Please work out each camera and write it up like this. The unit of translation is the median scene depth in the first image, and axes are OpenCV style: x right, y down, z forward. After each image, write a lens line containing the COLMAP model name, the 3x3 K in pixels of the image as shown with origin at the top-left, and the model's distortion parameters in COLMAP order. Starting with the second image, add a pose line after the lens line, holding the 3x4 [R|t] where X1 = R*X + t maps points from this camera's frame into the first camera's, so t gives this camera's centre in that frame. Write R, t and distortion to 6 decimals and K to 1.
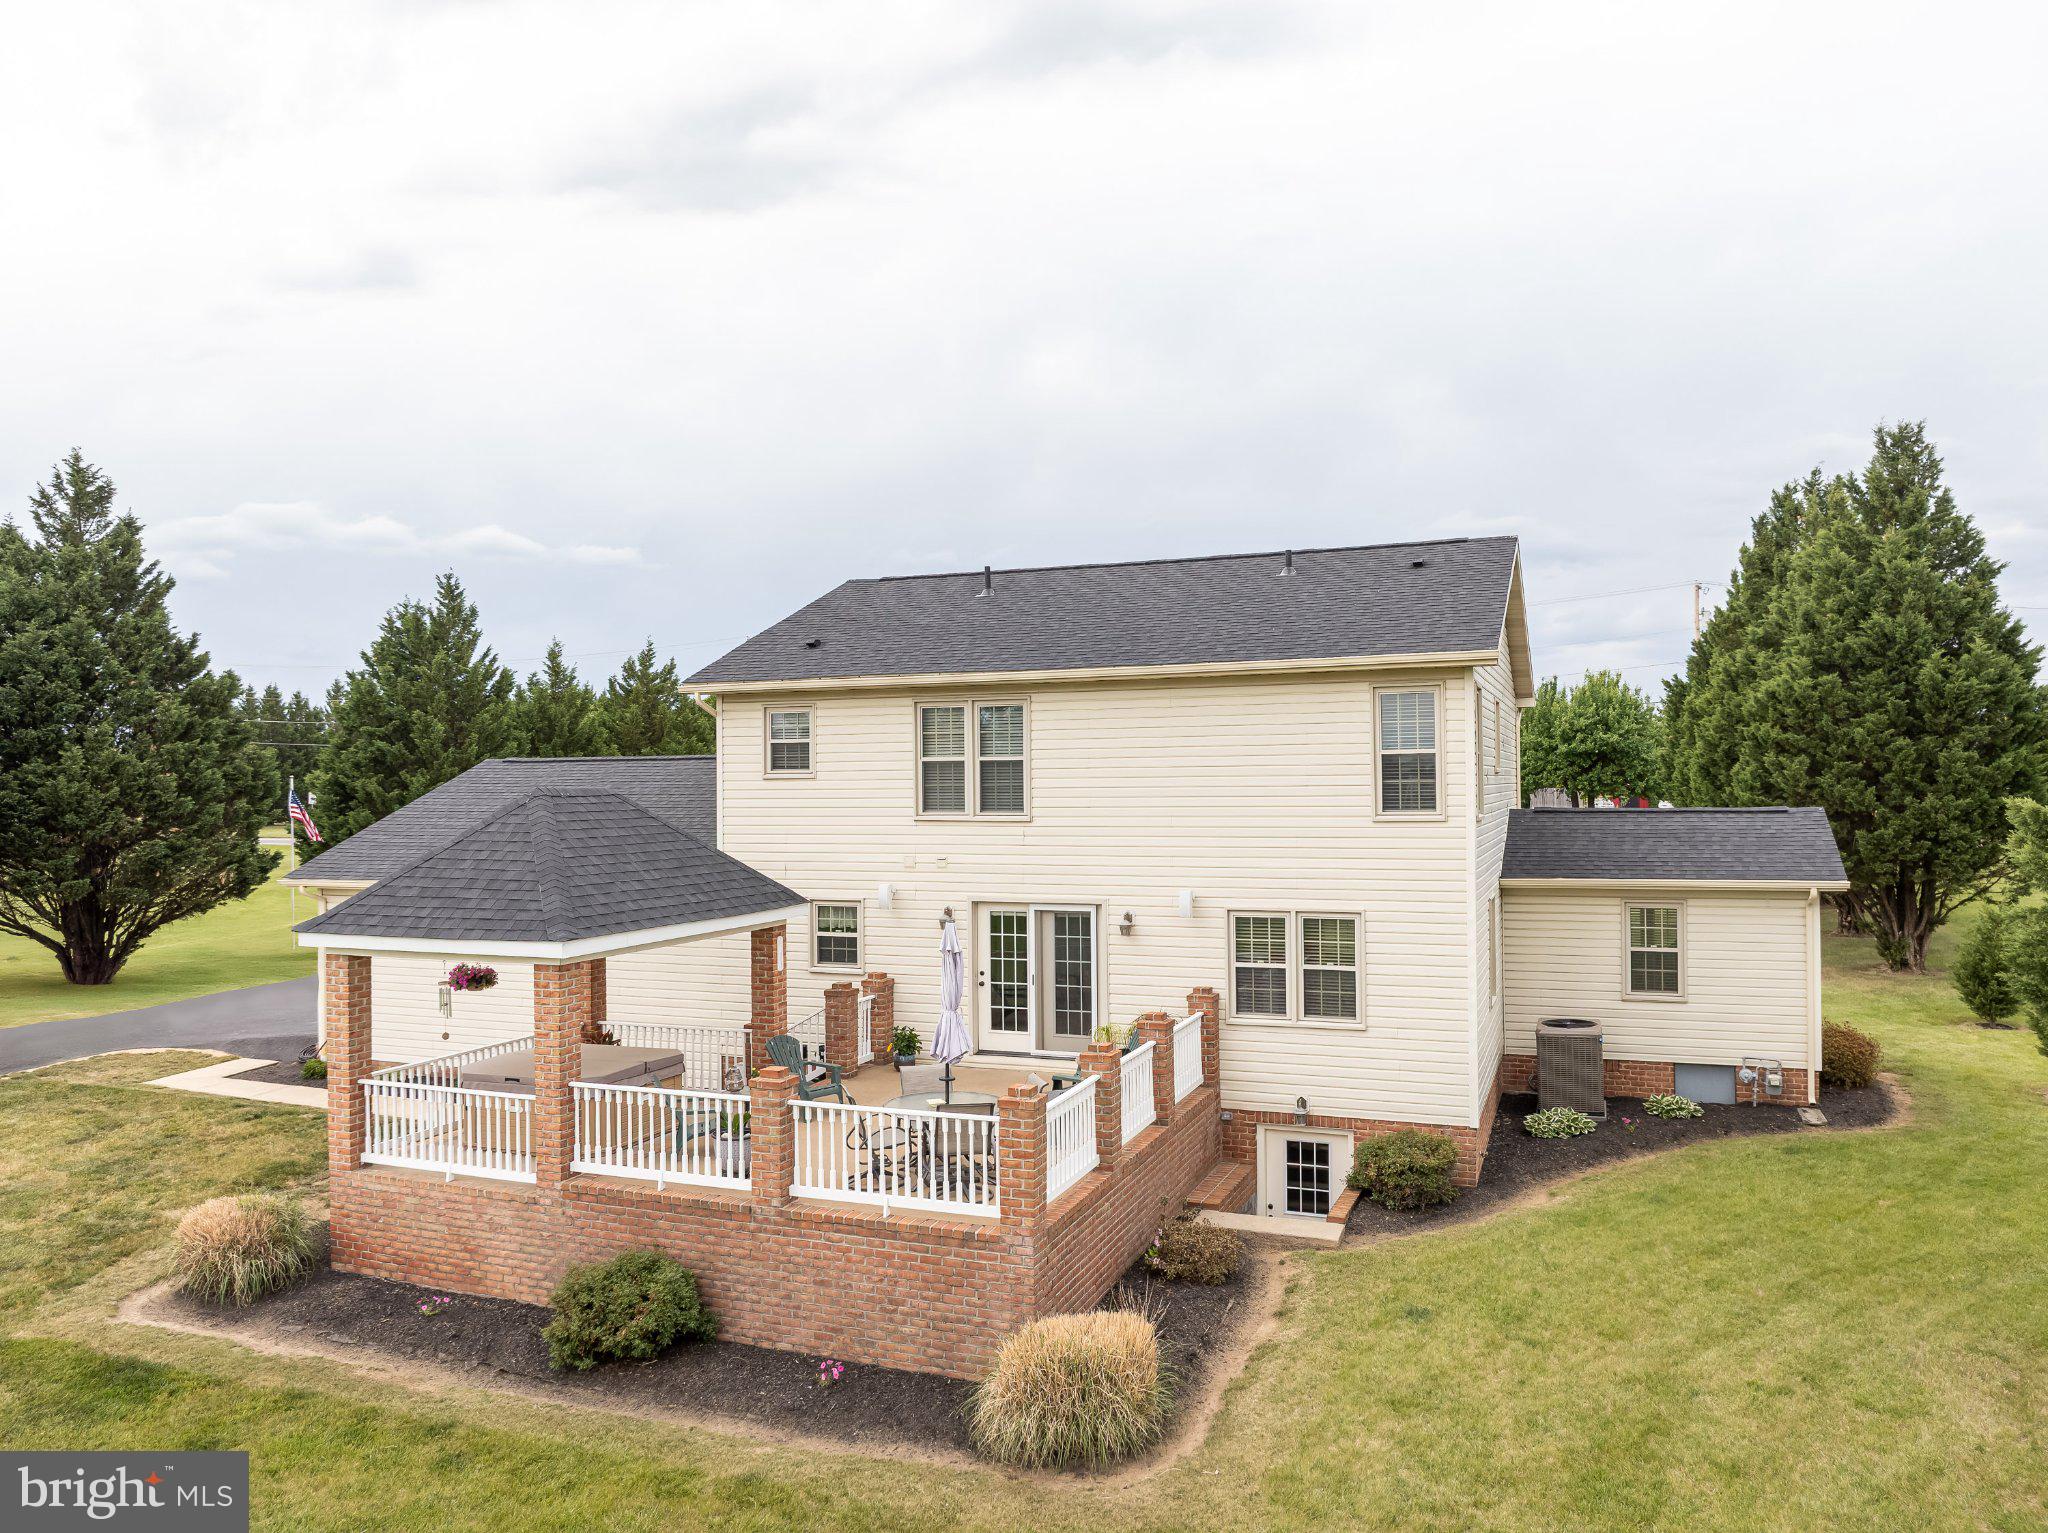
lens RADIAL K [[1454.4, 0, 1025.4], [0, 1454.4, 757.3], [0, 0, 1]] dist [-0.042022, 0.009249]
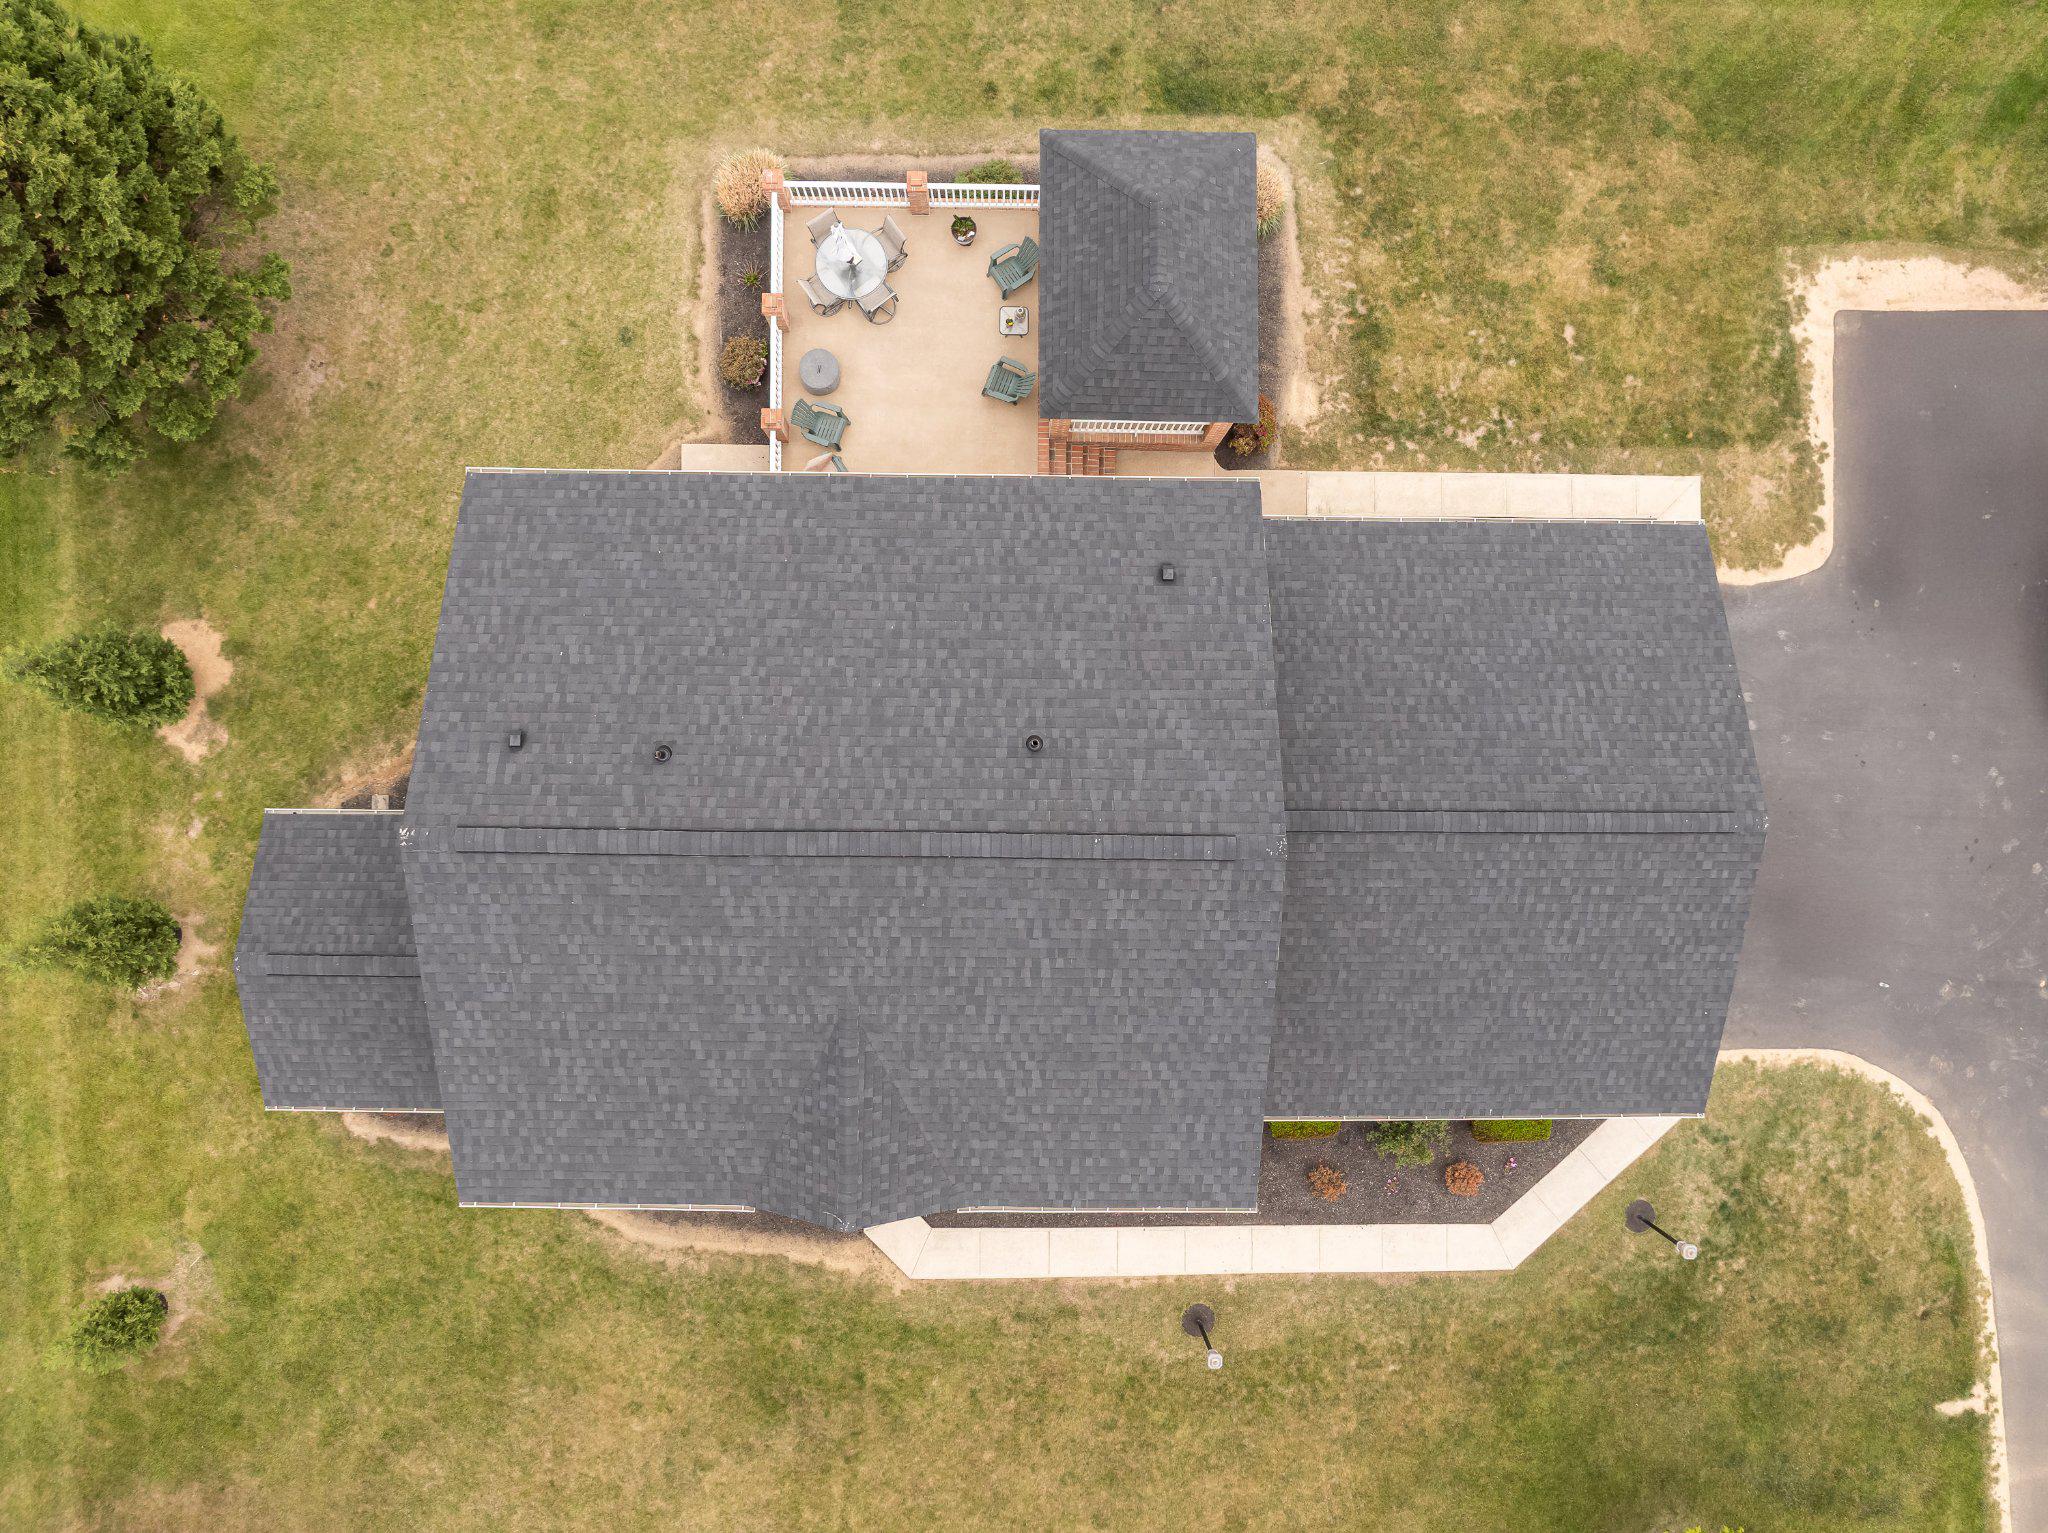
lens RADIAL K [[1454.4, 0, 1031.0], [0, 1454.4, 750.1], [0, 0, 1]] dist [-0.042022, 0.009249]
pose [[-0.932487, 0.360996, -0.012286, -0.017721], [-0.003096, 0.026026, 0.999656, -1.190850], [0.361191, 0.932204, -0.023151, 1.310849]]
